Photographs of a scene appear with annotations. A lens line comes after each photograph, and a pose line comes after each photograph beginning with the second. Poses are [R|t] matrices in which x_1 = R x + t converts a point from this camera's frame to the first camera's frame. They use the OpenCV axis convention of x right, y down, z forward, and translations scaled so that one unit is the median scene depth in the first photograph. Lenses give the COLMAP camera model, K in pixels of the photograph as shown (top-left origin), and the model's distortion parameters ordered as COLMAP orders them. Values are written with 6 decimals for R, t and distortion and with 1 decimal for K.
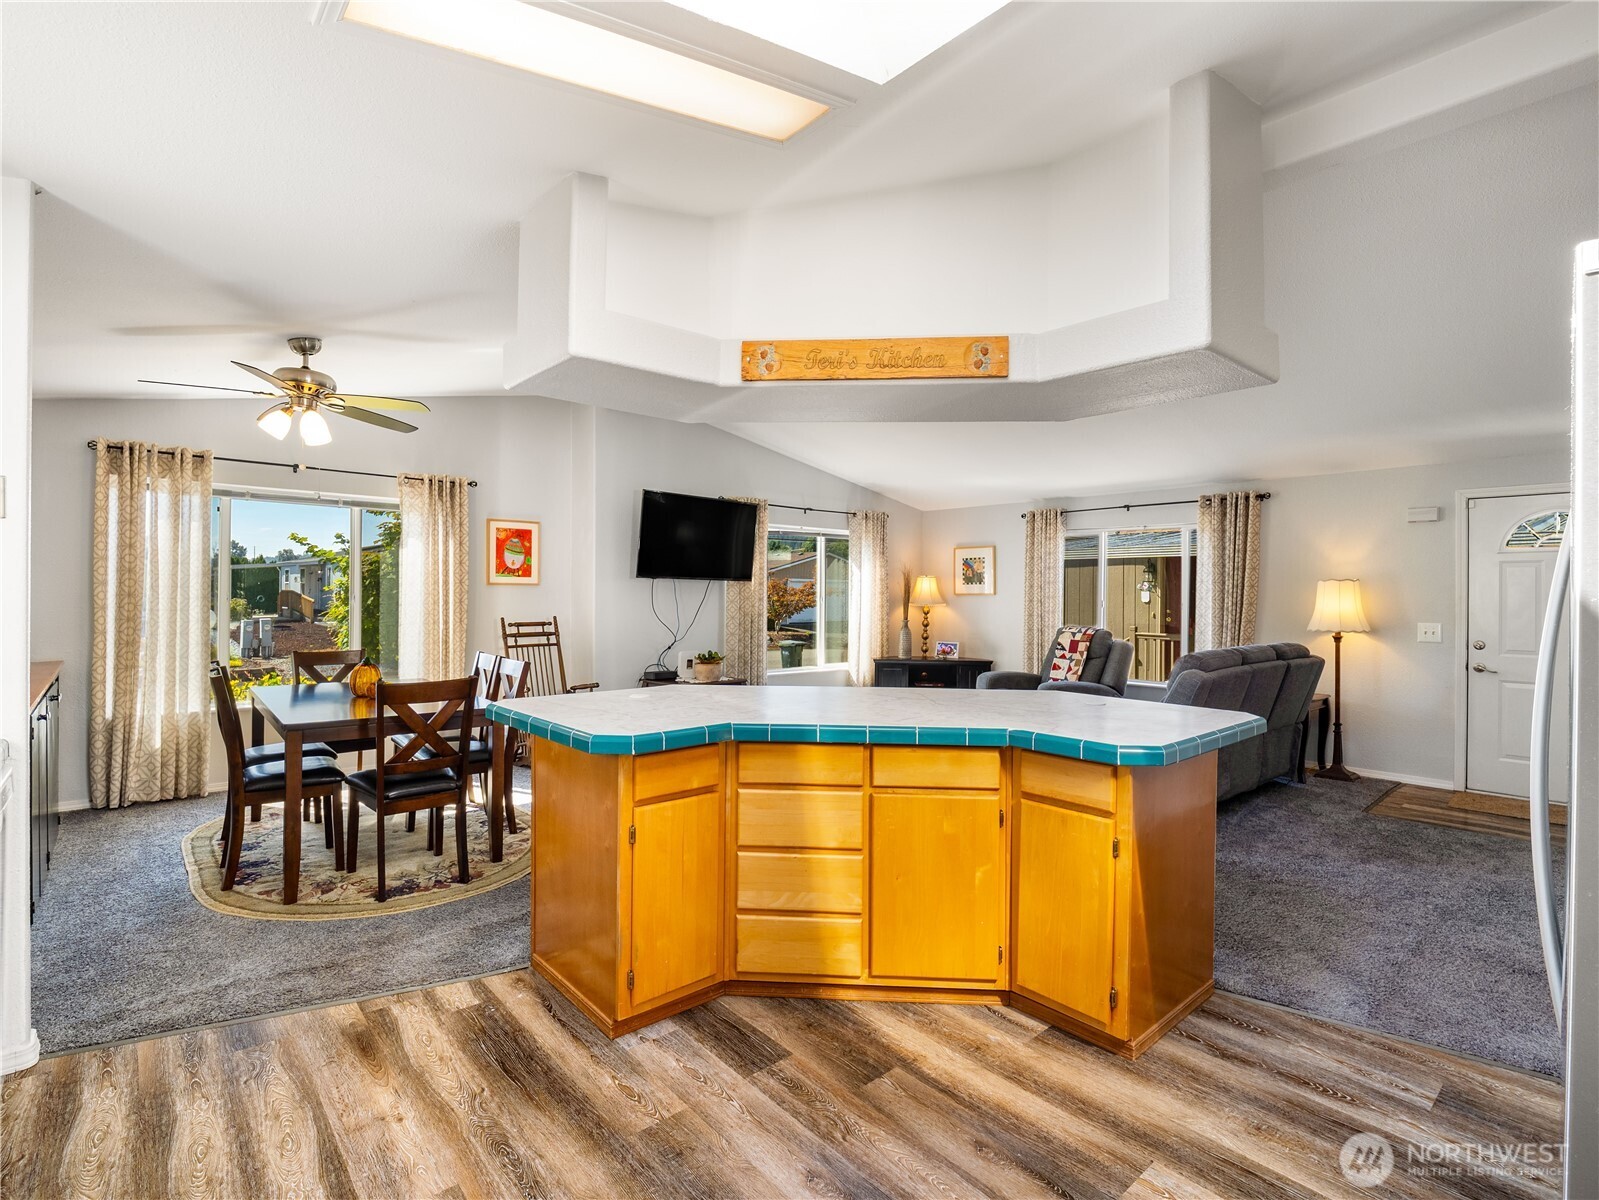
lens RADIAL K [[774.8, 0, 802.5], [0, 774.8, 595.6], [0, 0, 1]] dist [-0.008018, -0.005673]
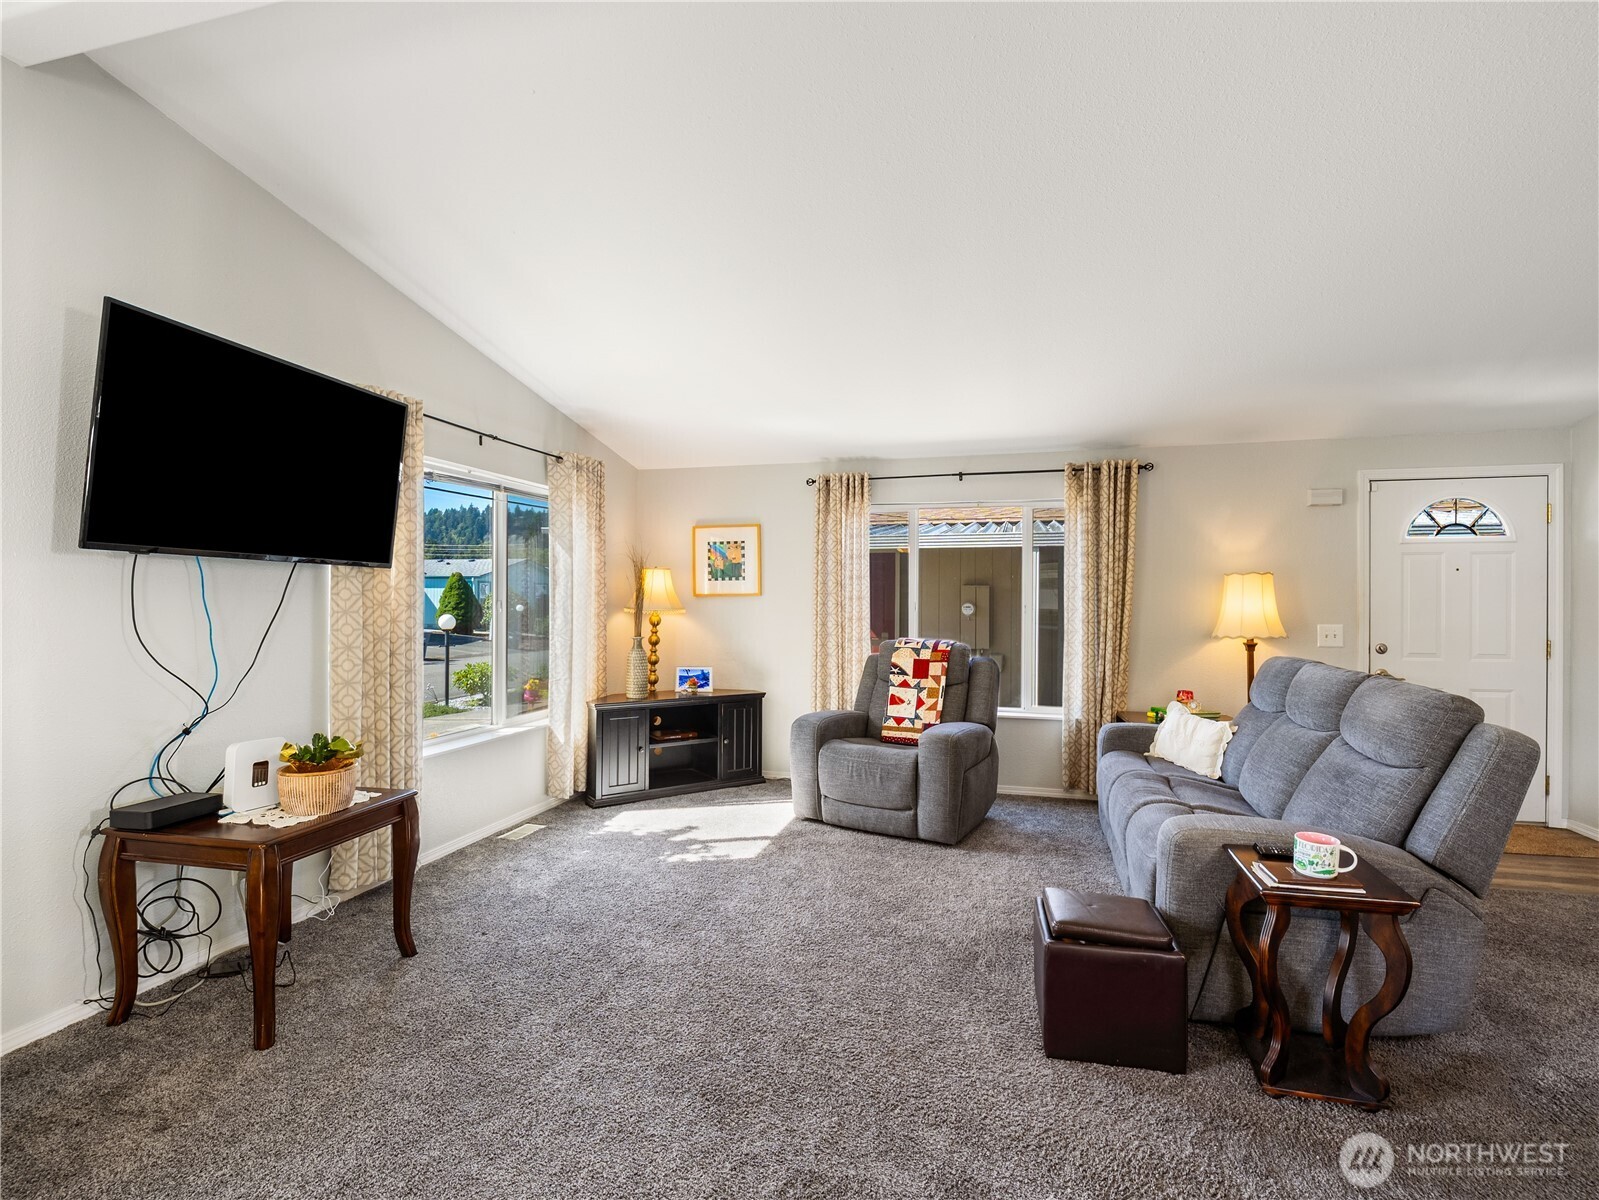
lens RADIAL K [[774.8, 0, 796.2], [0, 774.8, 600.6], [0, 0, 1]] dist [-0.008018, -0.005673]
pose [[0.837619, -0.009054, 0.546181, -0.119401], [0.007615, 0.999959, 0.004898, 0.000421], [-0.546202, 0.000057, 0.837653, 0.477915]]
